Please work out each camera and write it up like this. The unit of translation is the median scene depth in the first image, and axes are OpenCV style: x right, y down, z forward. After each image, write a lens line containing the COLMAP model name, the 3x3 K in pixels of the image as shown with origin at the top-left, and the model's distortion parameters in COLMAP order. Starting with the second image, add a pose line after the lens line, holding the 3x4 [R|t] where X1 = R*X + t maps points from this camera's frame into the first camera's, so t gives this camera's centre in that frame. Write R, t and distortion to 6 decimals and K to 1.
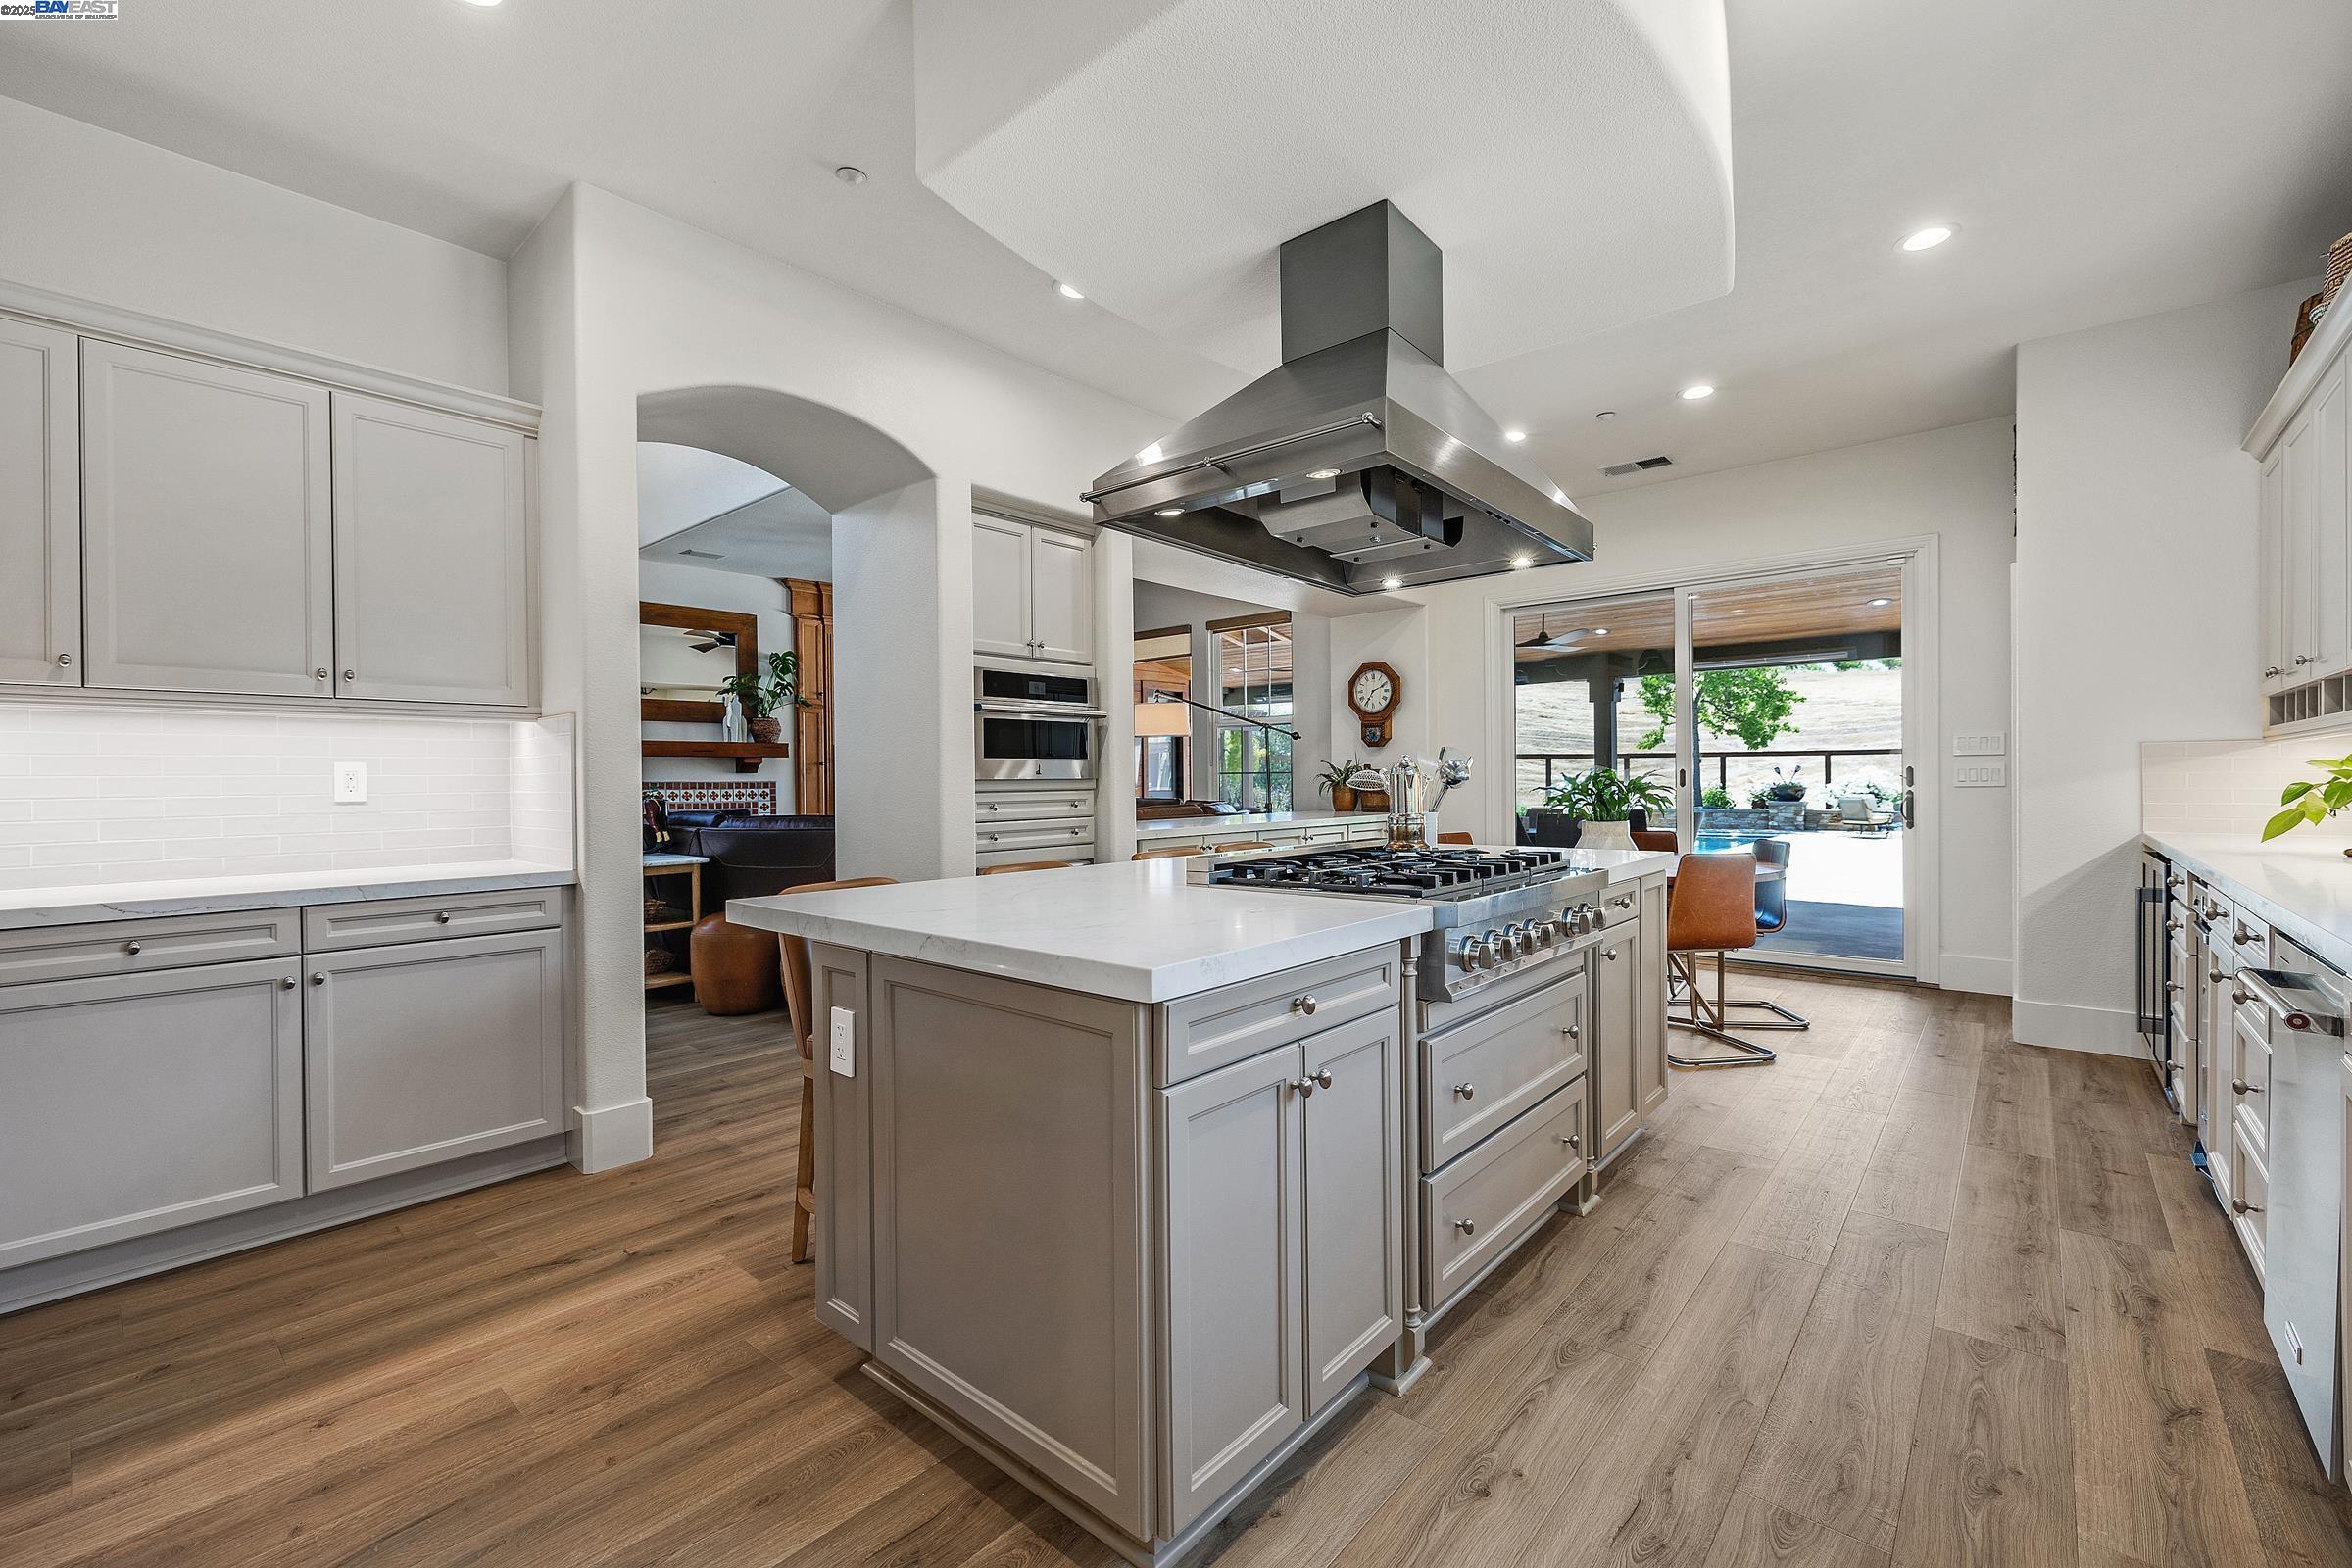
lens RADIAL K [[982.3, 0, 1167.3], [0, 982.3, 787.4], [0, 0, 1]] dist [-0.002081, -0.000162]
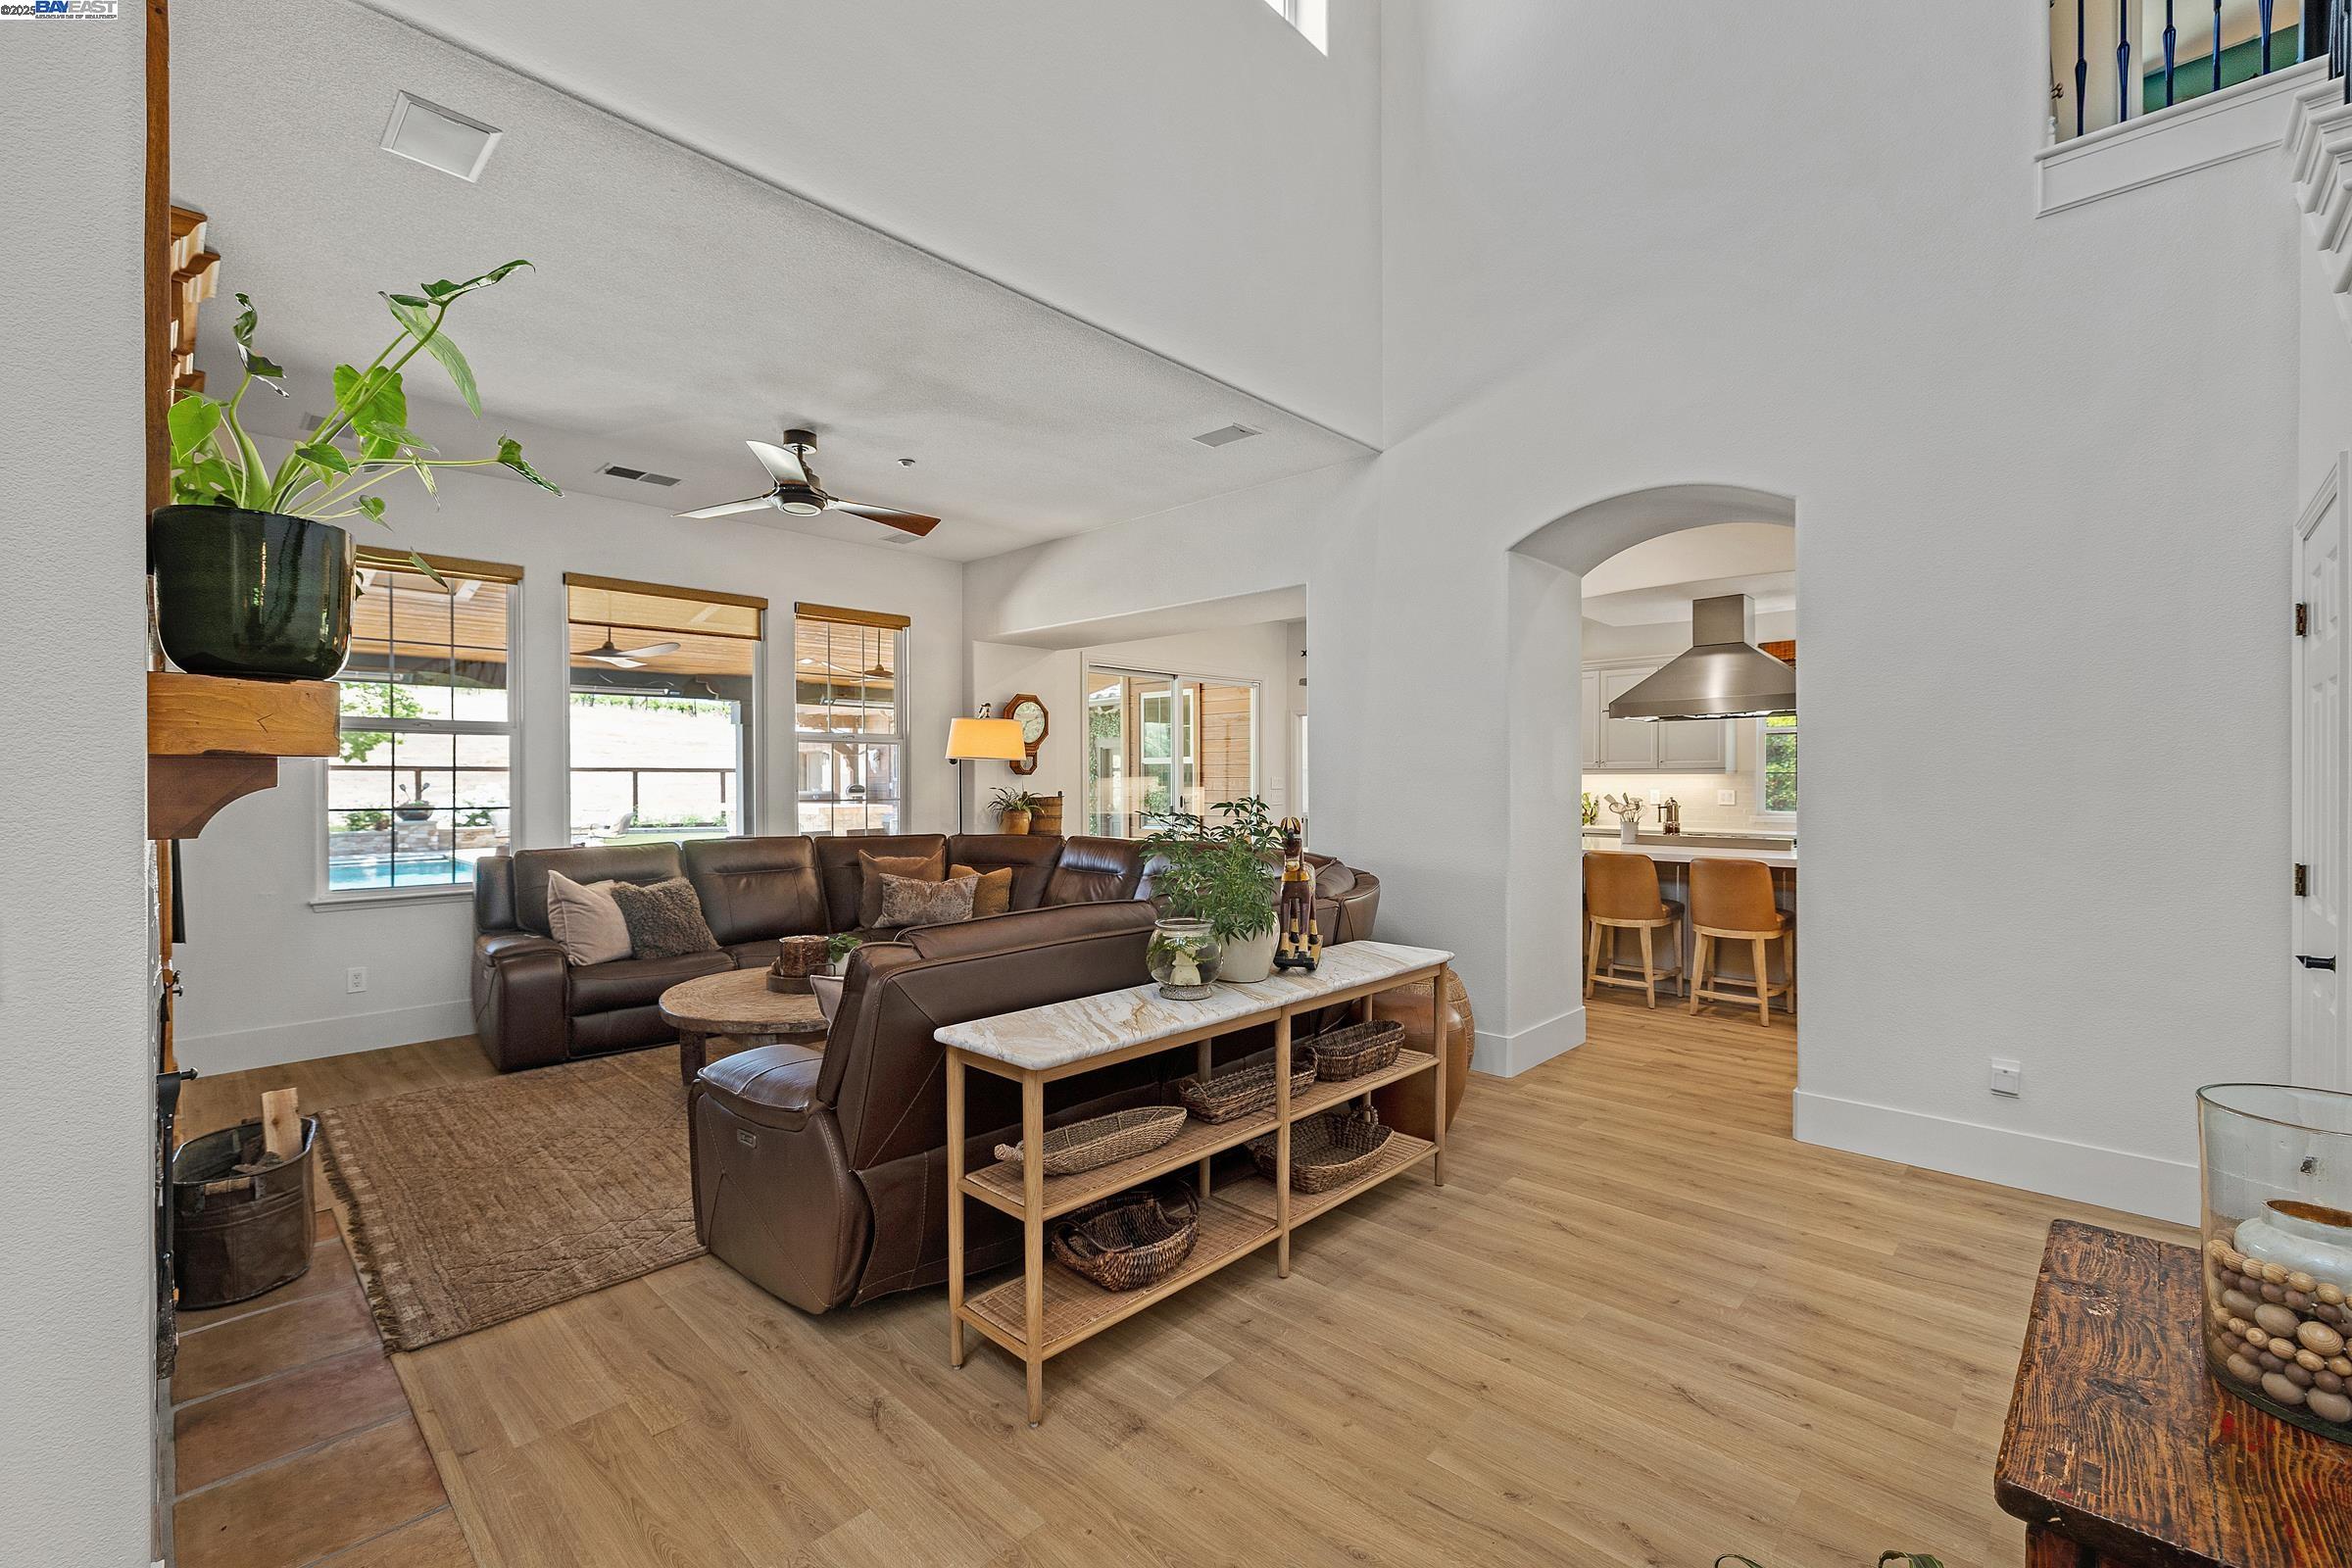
lens RADIAL K [[982.3, 0, 1162.4], [0, 982.3, 783.8], [0, 0, 1]] dist [-0.002081, -0.000162]
pose [[0.048711, 0.005314, 0.998799, -0.741912], [0.012120, 0.999909, -0.005911, -0.020950], [-0.998739, 0.012393, 0.048642, 0.714854]]
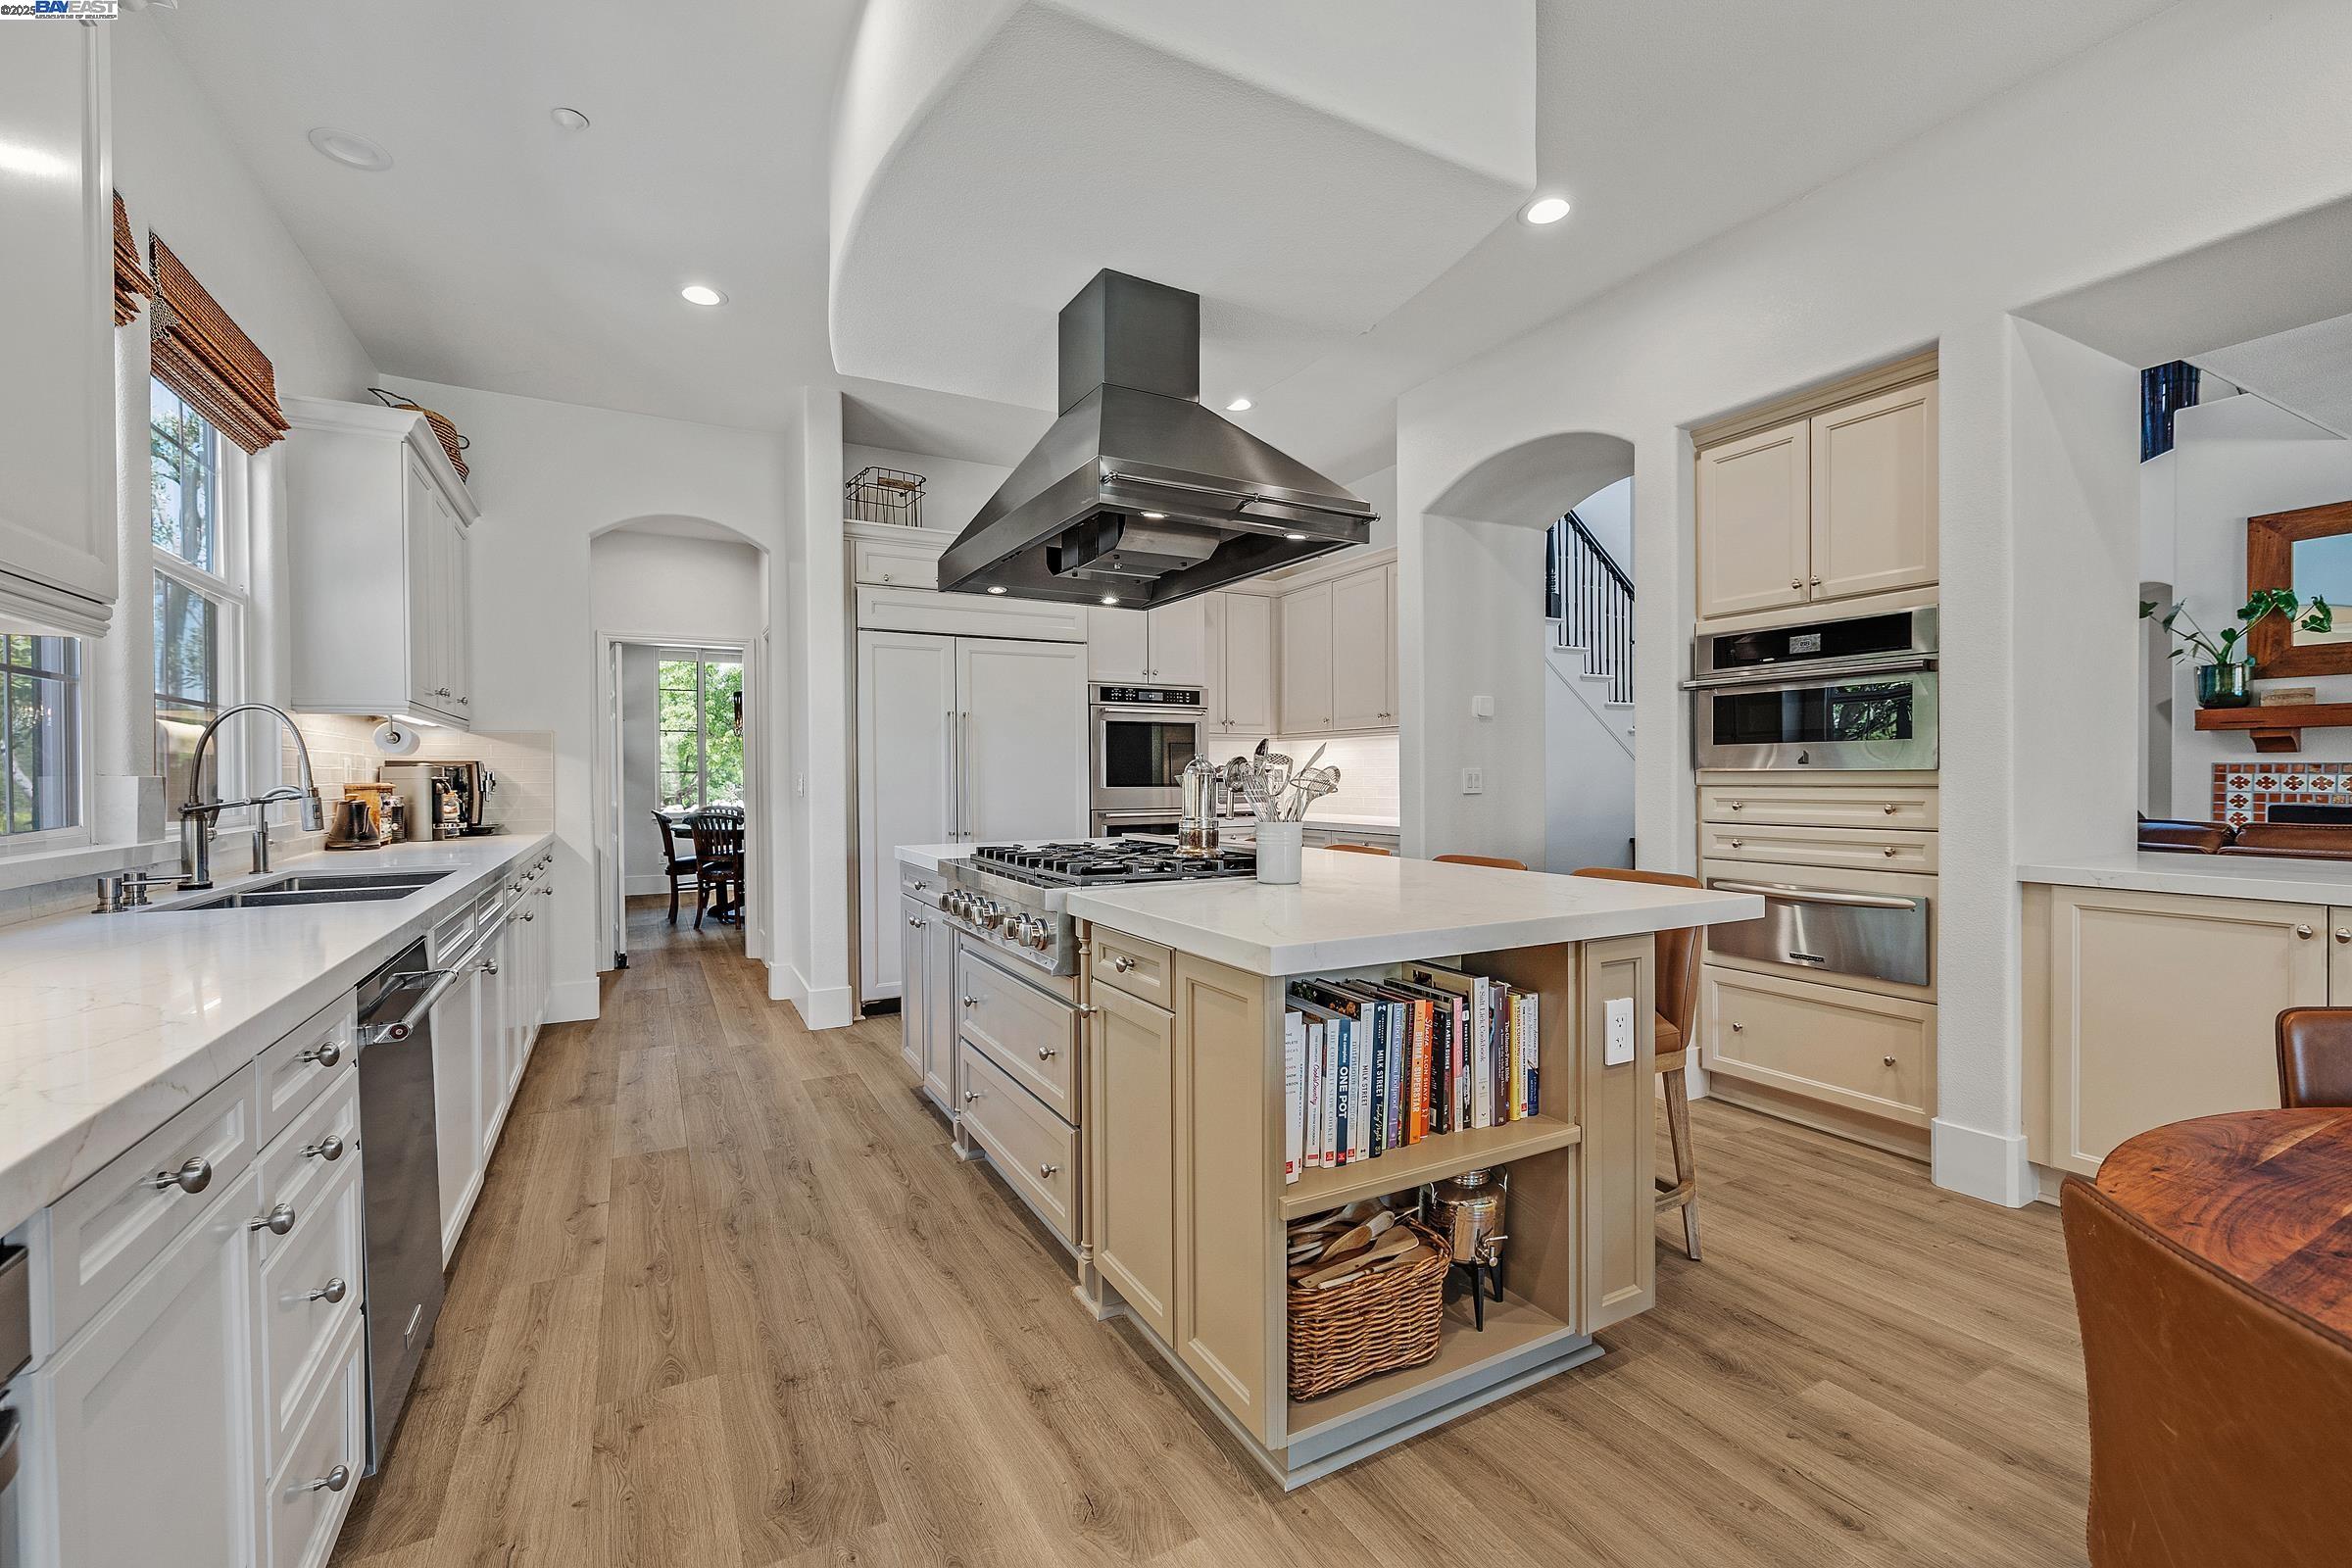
lens RADIAL K [[982.3, 0, 1169.8], [0, 982.3, 785.2], [0, 0, 1]] dist [-0.002081, -0.000162]
pose [[-0.345478, 0.022891, -0.938147, 0.383100], [0.003962, 0.999729, 0.022934, -0.008654], [0.938418, 0.004206, -0.345476, 0.441544]]
